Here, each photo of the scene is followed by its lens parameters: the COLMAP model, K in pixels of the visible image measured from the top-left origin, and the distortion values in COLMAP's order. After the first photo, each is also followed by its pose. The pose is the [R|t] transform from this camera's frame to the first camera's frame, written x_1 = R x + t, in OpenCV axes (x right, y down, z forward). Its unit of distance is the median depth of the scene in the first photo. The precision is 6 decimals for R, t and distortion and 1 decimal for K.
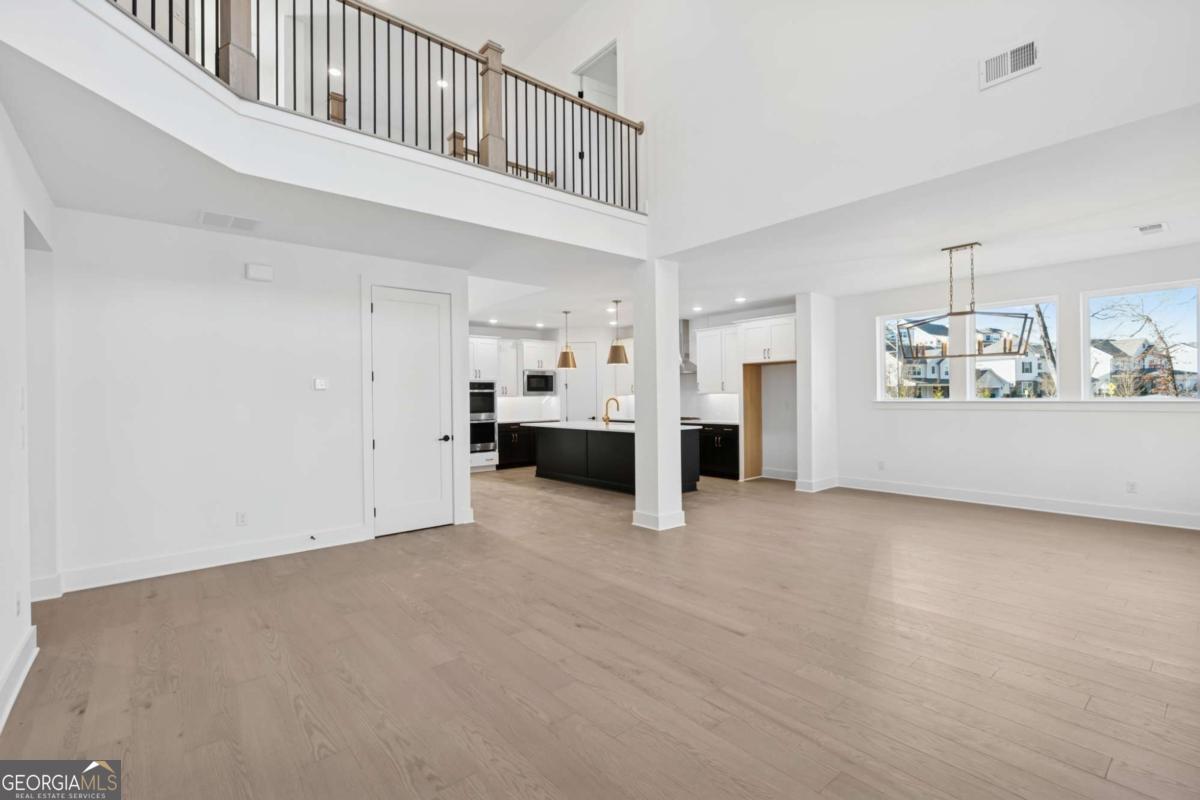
lens RADIAL K [[540.8, 0, 608.5], [0, 540.8, 397.3], [0, 0, 1]] dist [-0.004326, 0.000108]
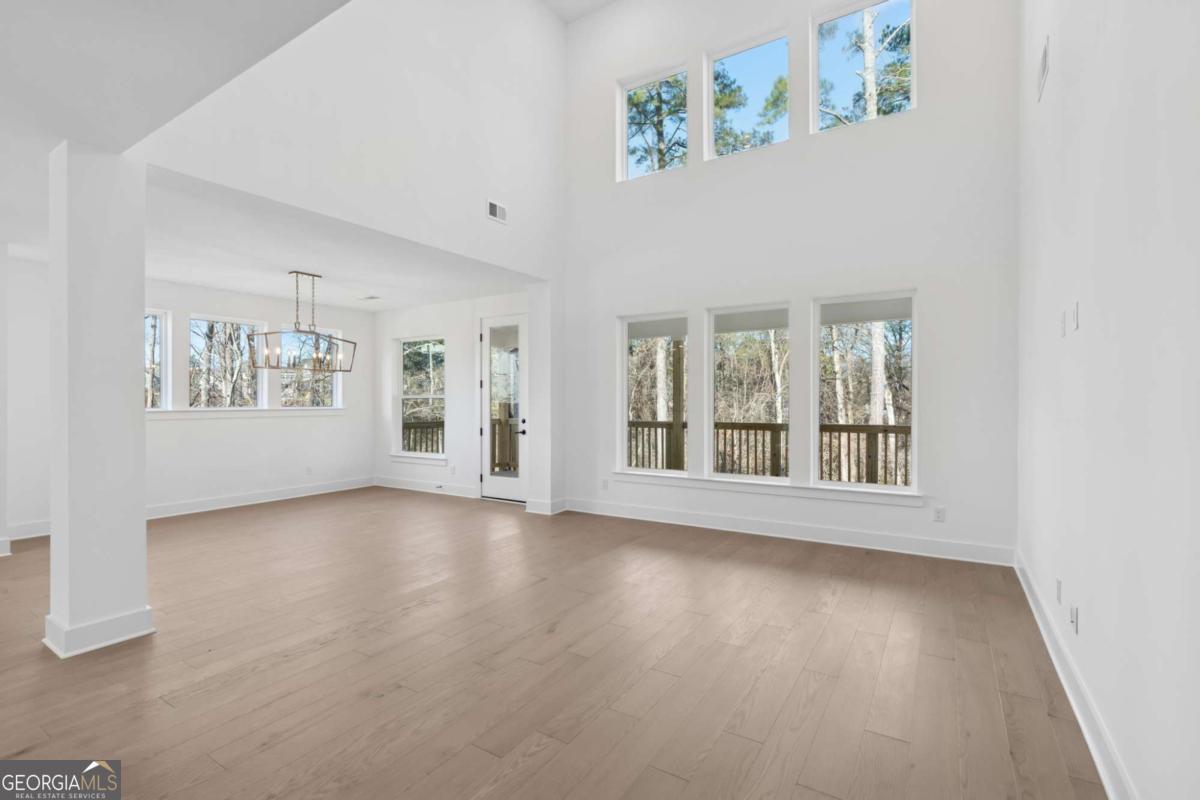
lens RADIAL K [[540.8, 0, 606.7], [0, 540.8, 402.1], [0, 0, 1]] dist [-0.004326, 0.000108]
pose [[-0.294770, 0.008790, 0.955528, -0.652851], [0.011060, 0.999922, -0.005786, 0.007717], [-0.955504, 0.008863, -0.294844, 0.753795]]
